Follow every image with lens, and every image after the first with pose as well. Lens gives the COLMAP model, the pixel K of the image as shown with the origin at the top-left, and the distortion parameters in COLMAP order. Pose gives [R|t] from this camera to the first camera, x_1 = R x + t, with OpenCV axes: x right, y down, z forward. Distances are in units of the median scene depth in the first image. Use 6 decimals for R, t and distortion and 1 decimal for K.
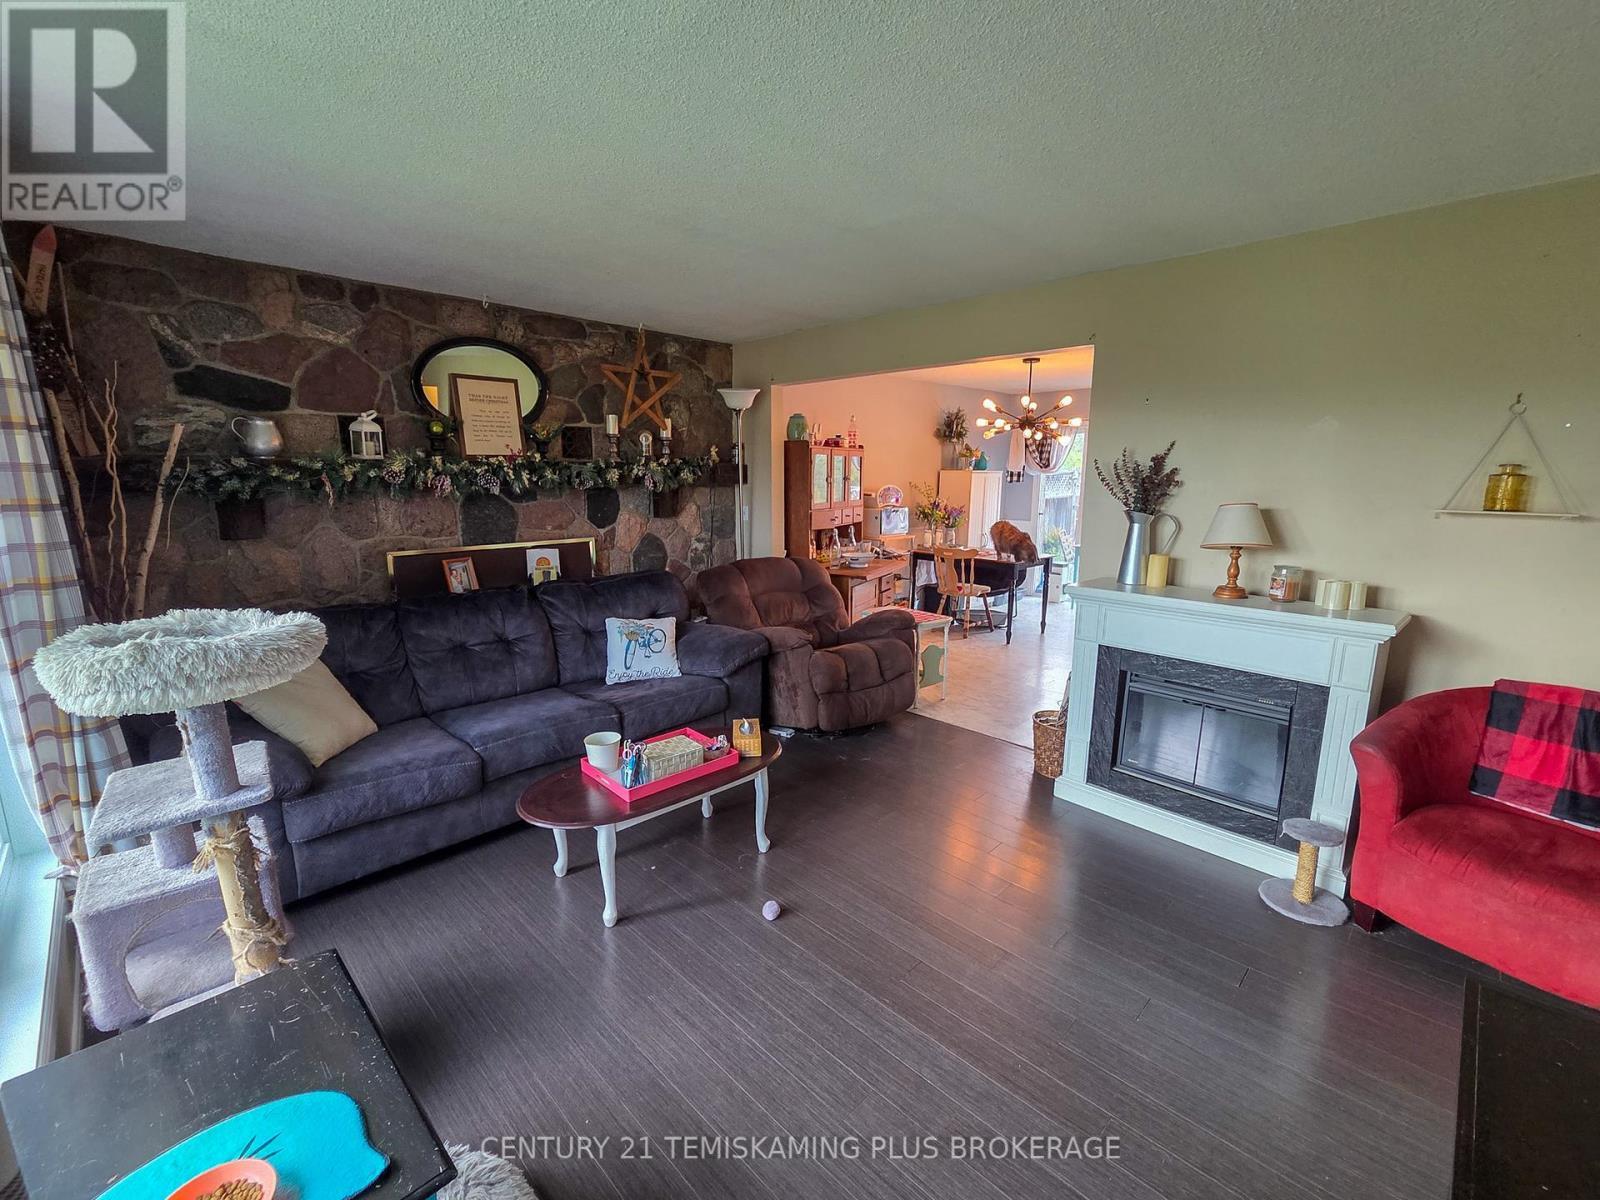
lens RADIAL K [[669.0, 0, 804.5], [0, 669.0, 600.5], [0, 0, 1]] dist [-0.003395, -0.000229]
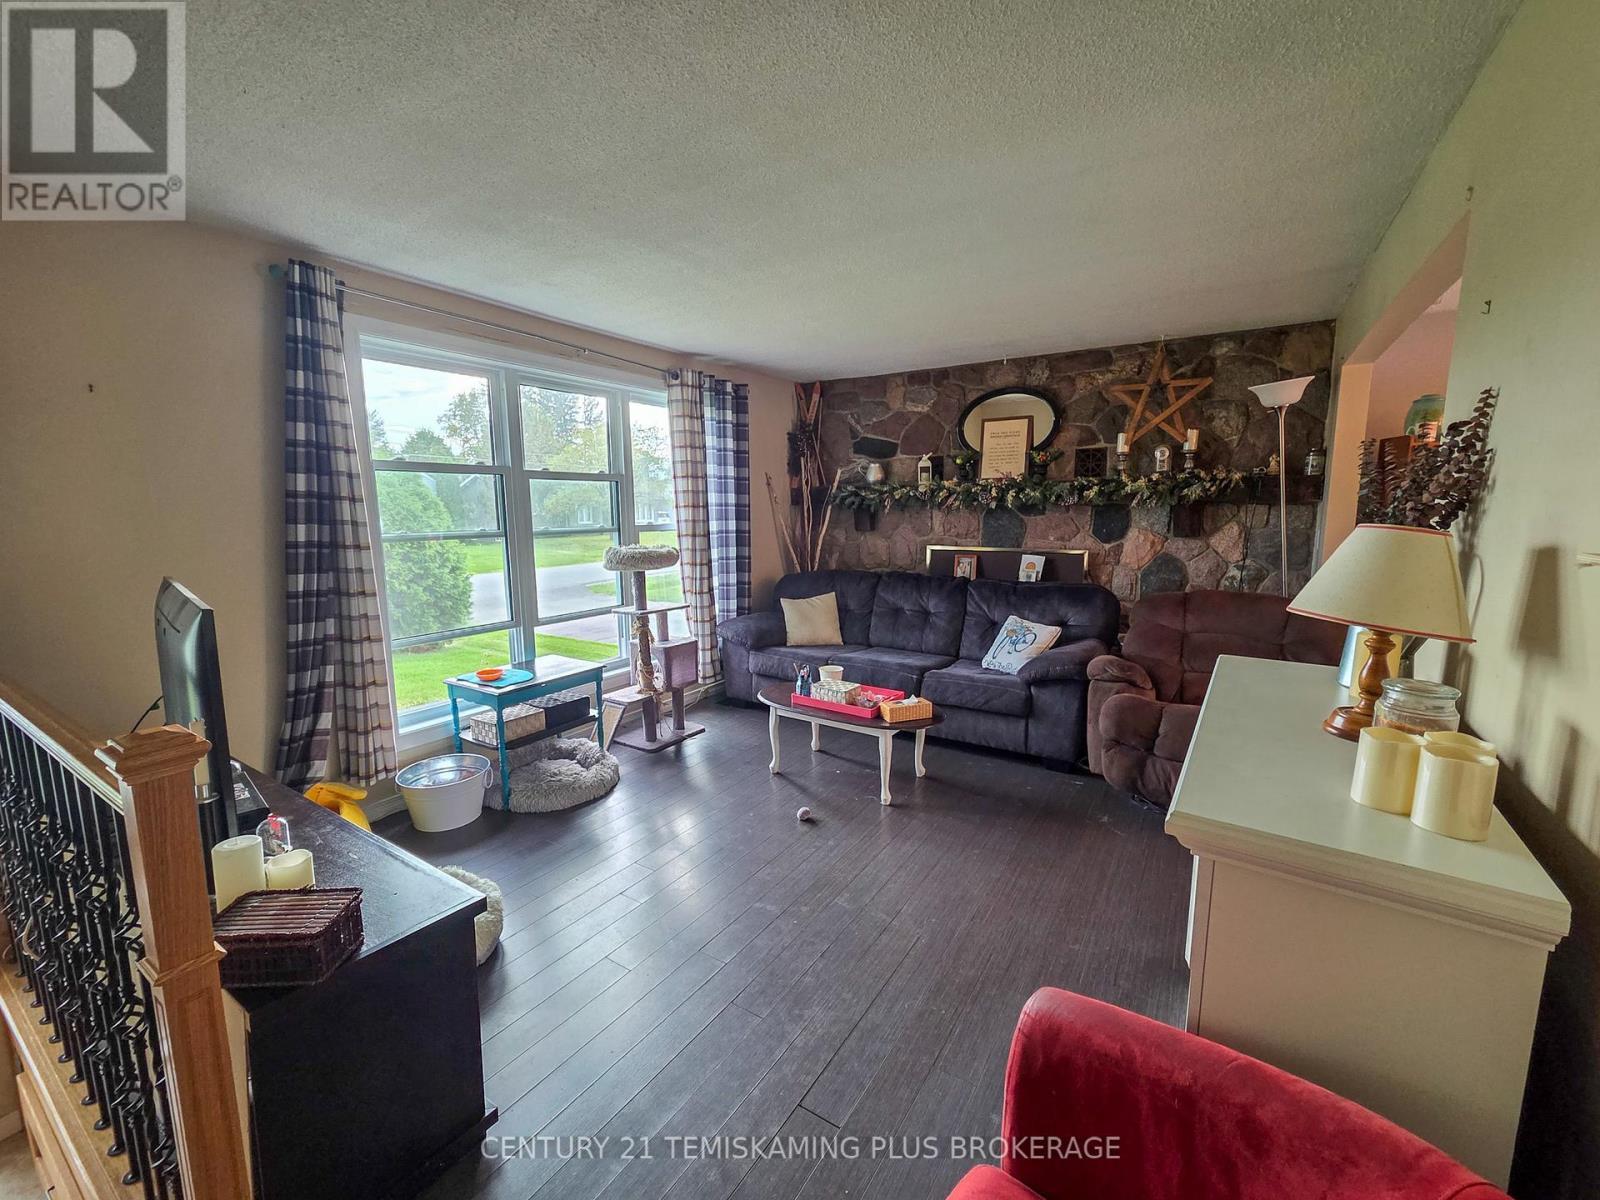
lens RADIAL K [[669.0, 0, 809.0], [0, 669.0, 596.8], [0, 0, 1]] dist [-0.003395, -0.000229]
pose [[0.213692, 0.130803, -0.968105, 0.677169], [-0.171949, 0.980560, 0.094532, -0.050133], [0.961649, 0.146264, 0.232029, 0.362374]]
